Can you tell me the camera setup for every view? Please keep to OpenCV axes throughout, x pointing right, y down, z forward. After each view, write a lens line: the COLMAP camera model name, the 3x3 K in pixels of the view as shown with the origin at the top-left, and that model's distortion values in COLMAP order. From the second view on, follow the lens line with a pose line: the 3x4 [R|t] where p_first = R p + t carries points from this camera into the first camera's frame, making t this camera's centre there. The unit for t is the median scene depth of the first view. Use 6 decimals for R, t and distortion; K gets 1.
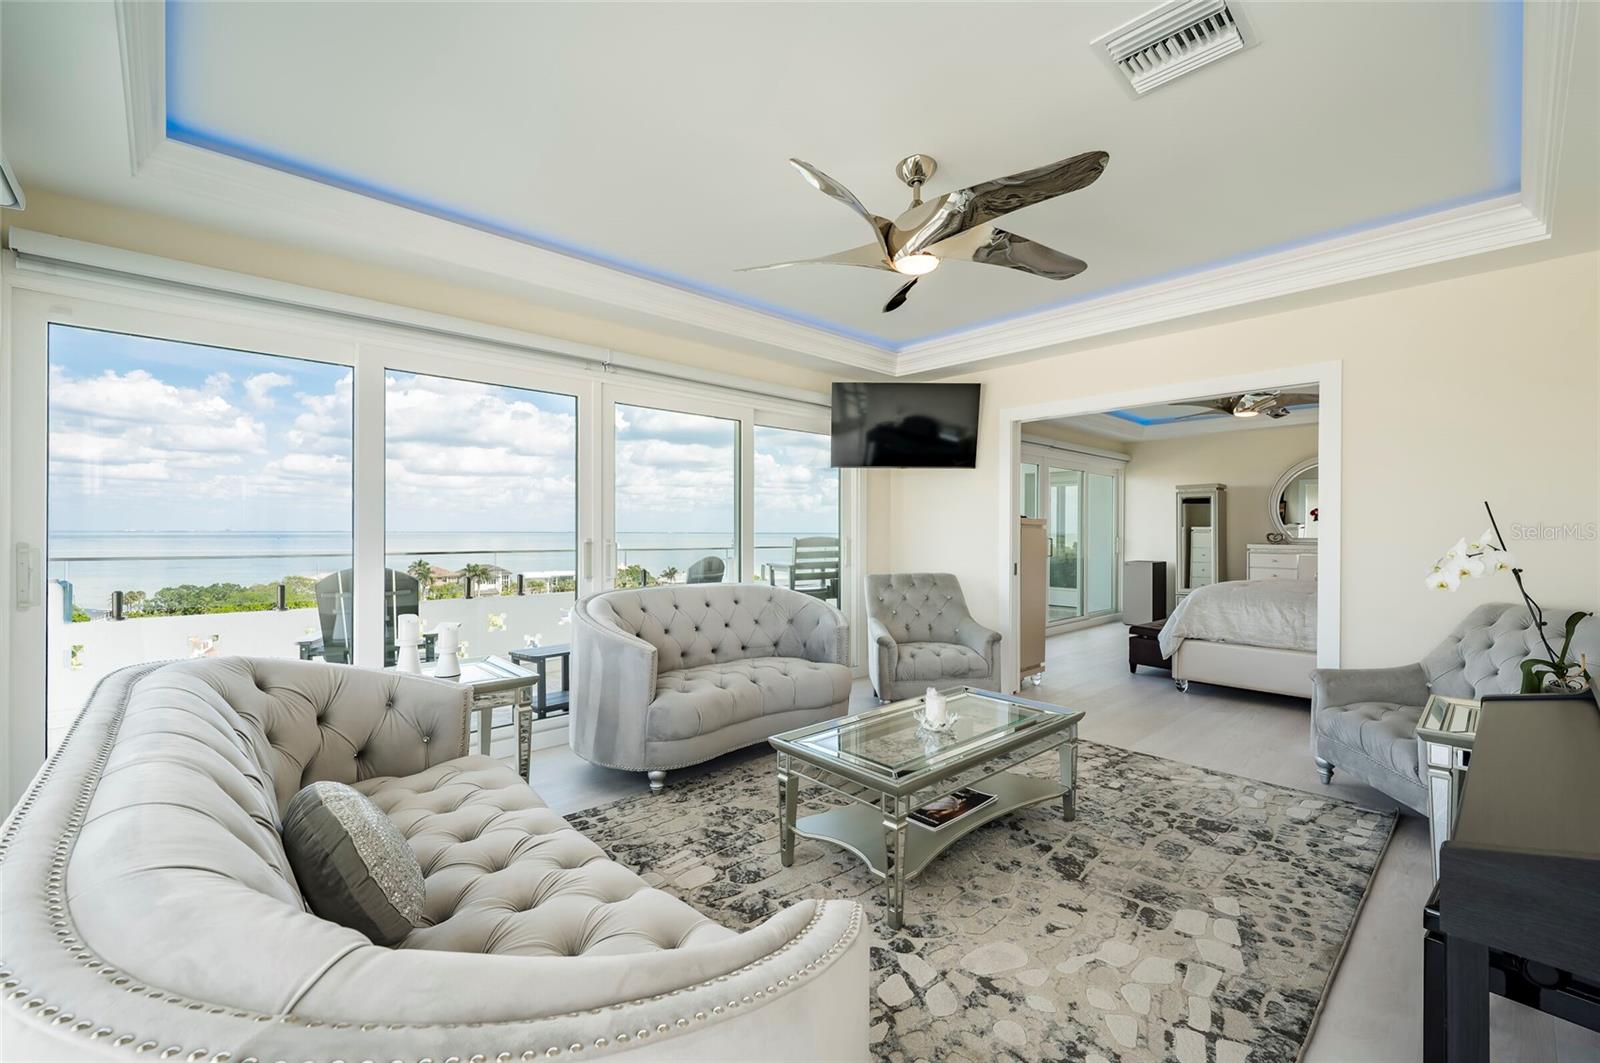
lens RADIAL K [[684.0, 0, 792.6], [0, 684.0, 536.0], [0, 0, 1]] dist [0.002165, -0.000411]
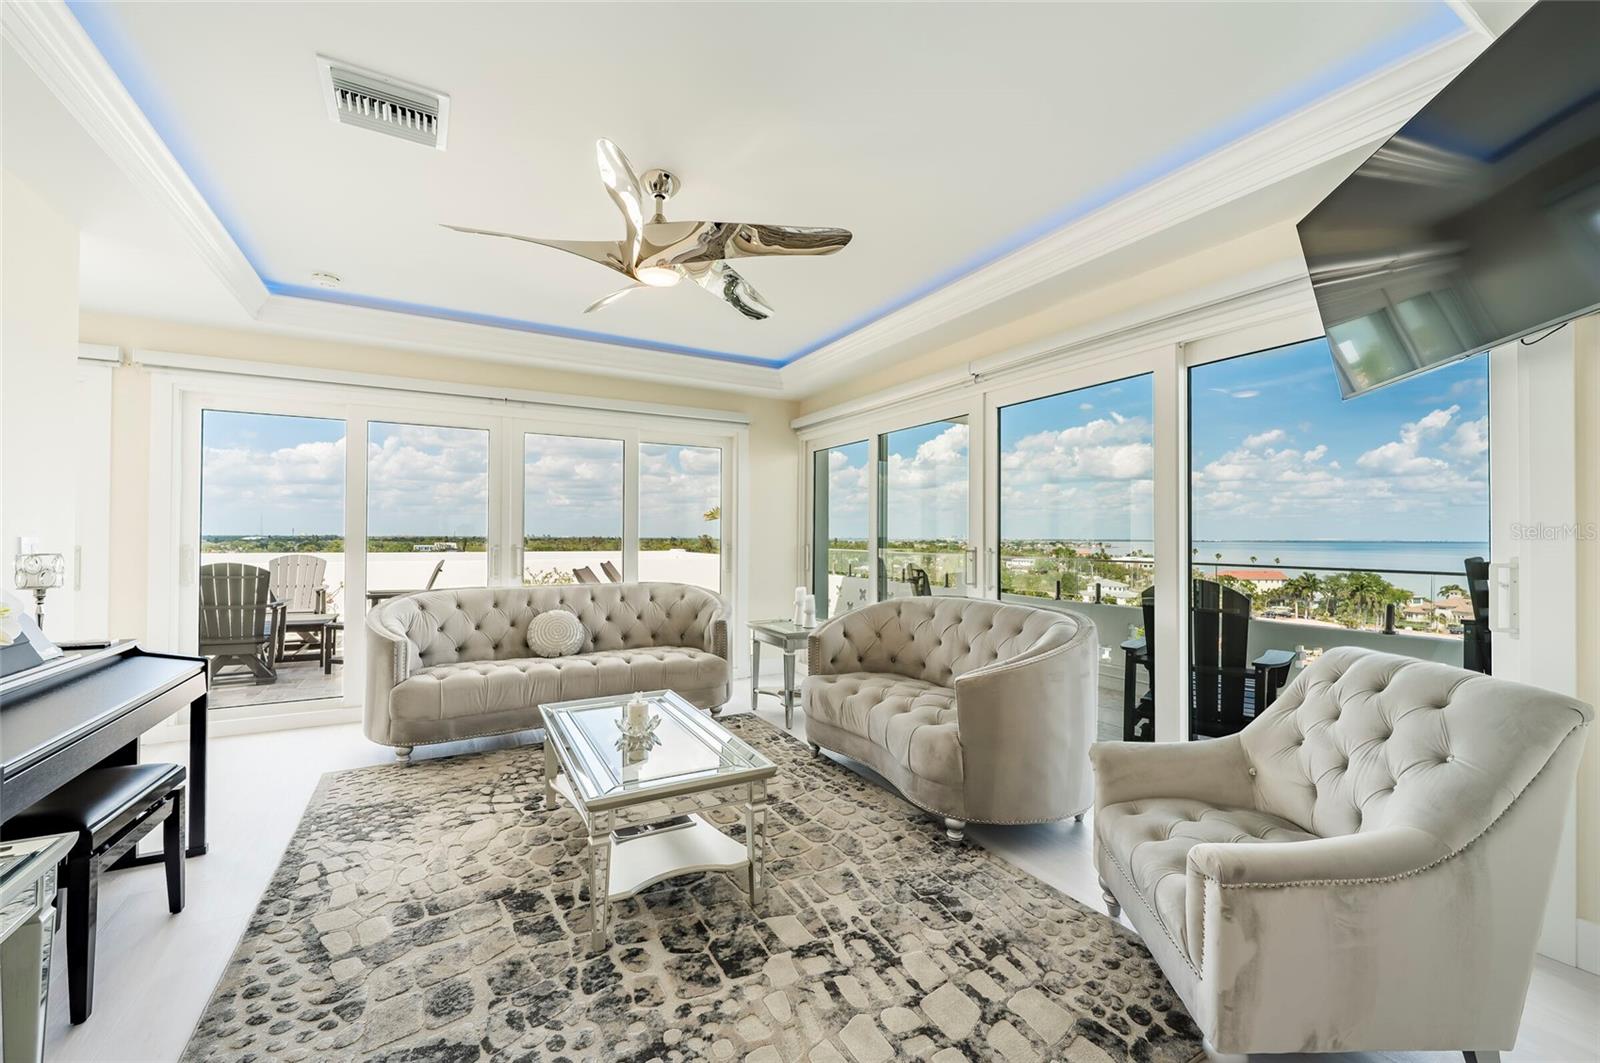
lens RADIAL K [[684.0, 0, 830.2], [0, 684.0, 530.7], [0, 0, 1]] dist [0.002165, -0.000411]
pose [[-0.249023, -0.013960, -0.968397, 1.343658], [-0.011390, 0.999869, -0.011485, -0.015021], [0.968431, 0.008170, -0.249149, 1.822177]]
